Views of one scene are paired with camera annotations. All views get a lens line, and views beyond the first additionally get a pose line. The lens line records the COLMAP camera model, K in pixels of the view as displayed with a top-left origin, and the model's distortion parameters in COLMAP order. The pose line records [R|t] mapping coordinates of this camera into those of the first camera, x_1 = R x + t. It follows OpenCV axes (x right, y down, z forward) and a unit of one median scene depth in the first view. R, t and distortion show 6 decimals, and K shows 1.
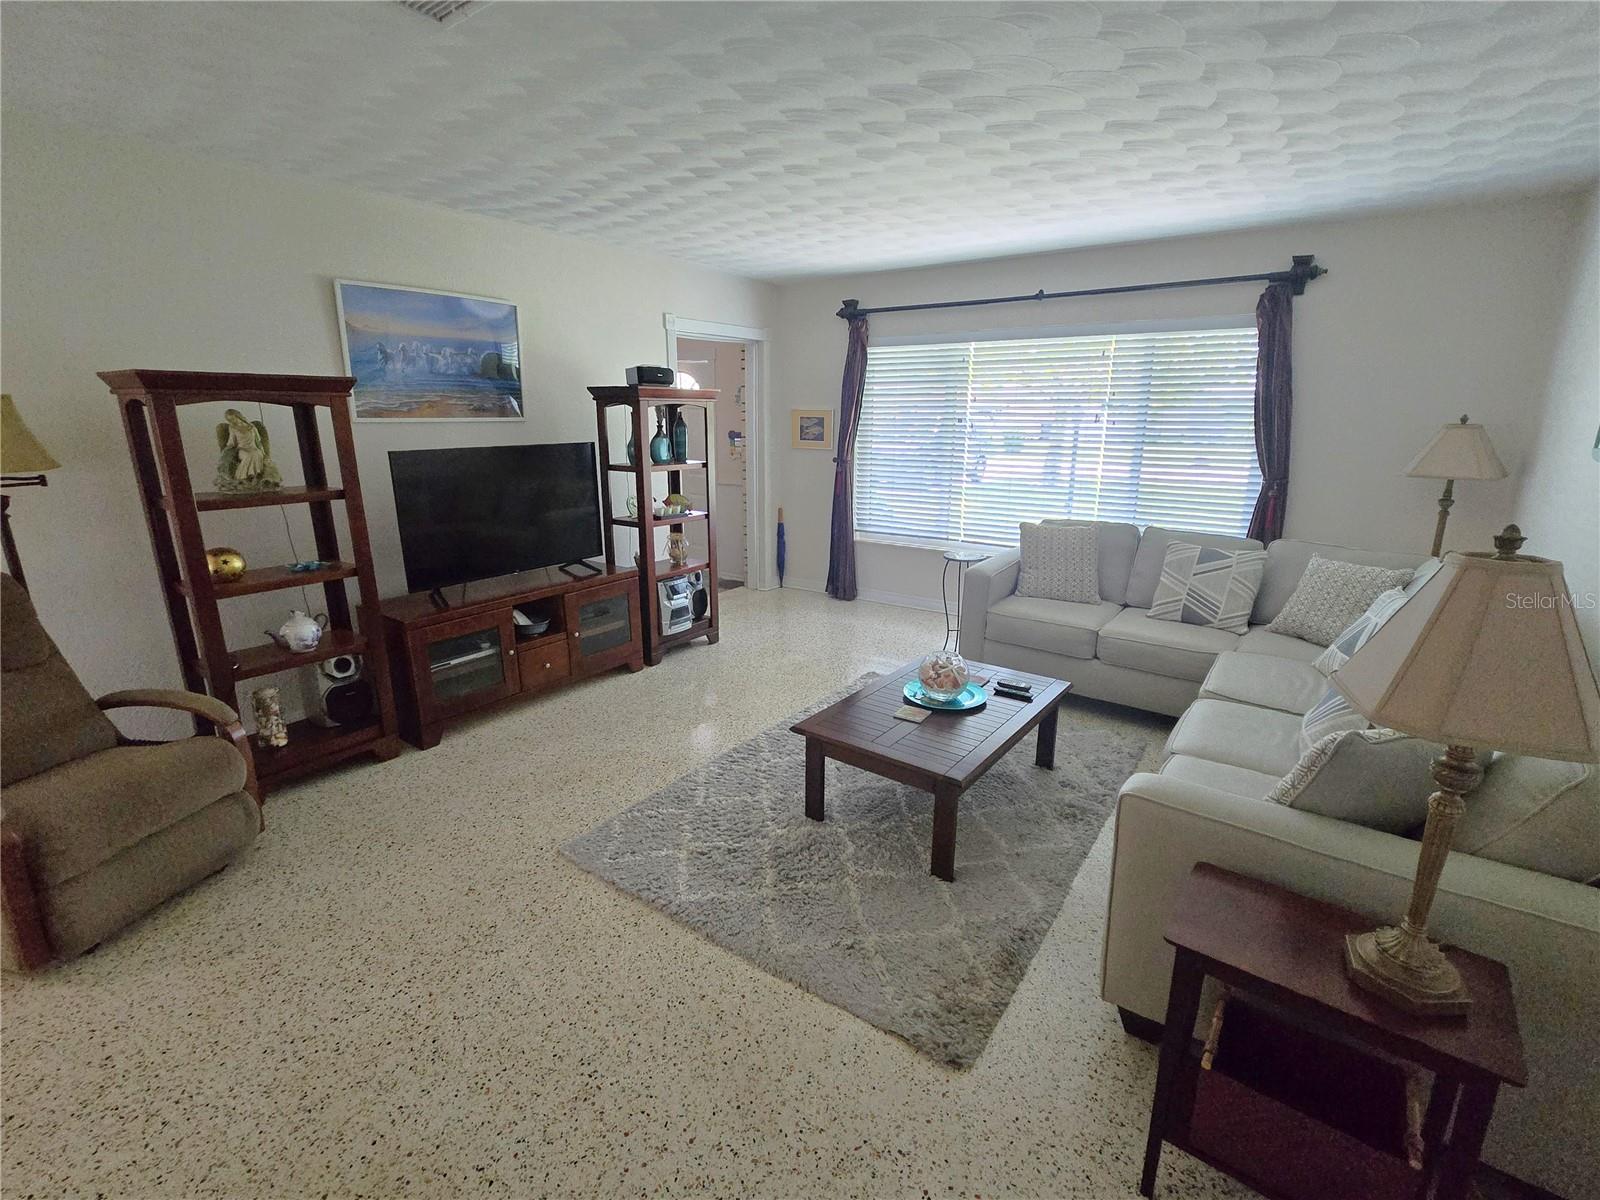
lens RADIAL K [[734.7, 0, 810.6], [0, 734.7, 597.2], [0, 0, 1]] dist [0.000814, 0.000048]
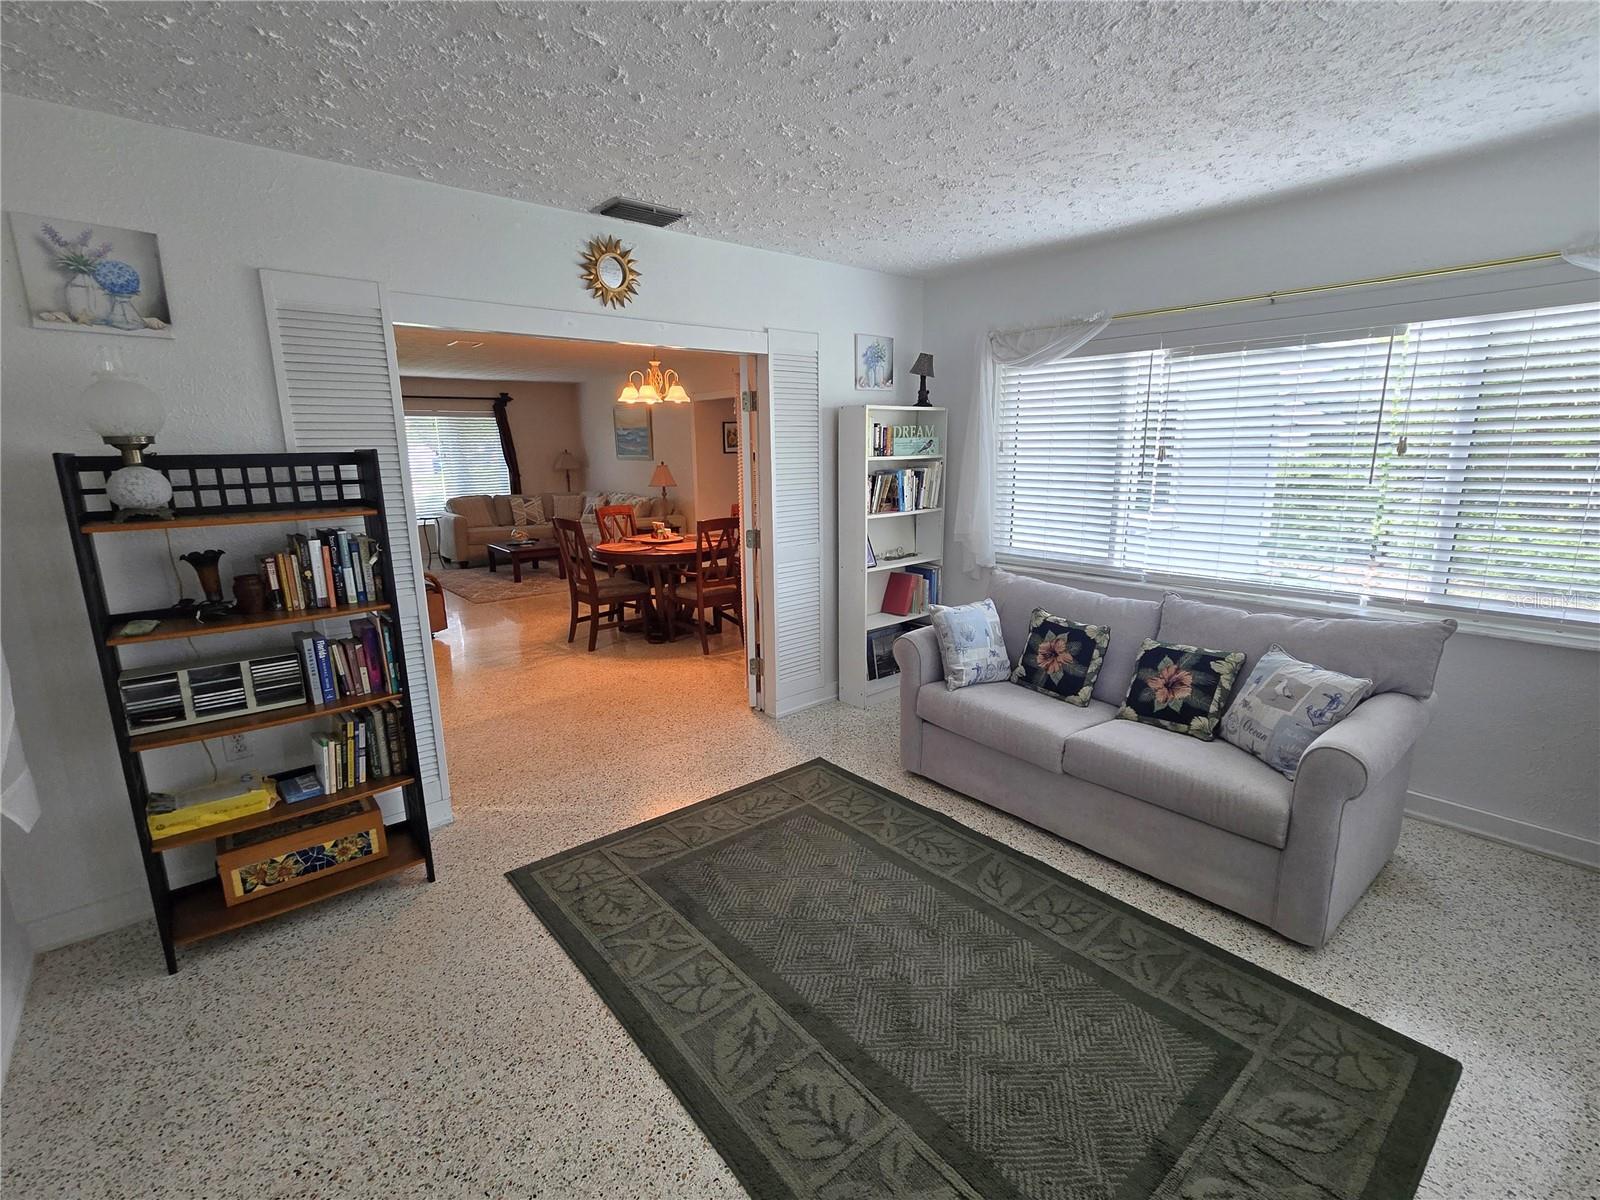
lens RADIAL K [[734.7, 0, 810.6], [0, 734.7, 597.2], [0, 0, 1]] dist [0.000814, 0.000048]
pose [[0.240903, -0.204927, 0.948668, -1.618034], [0.252372, 0.957057, 0.142652, 0.141822], [-0.937163, 0.205052, 0.282276, -0.607255]]
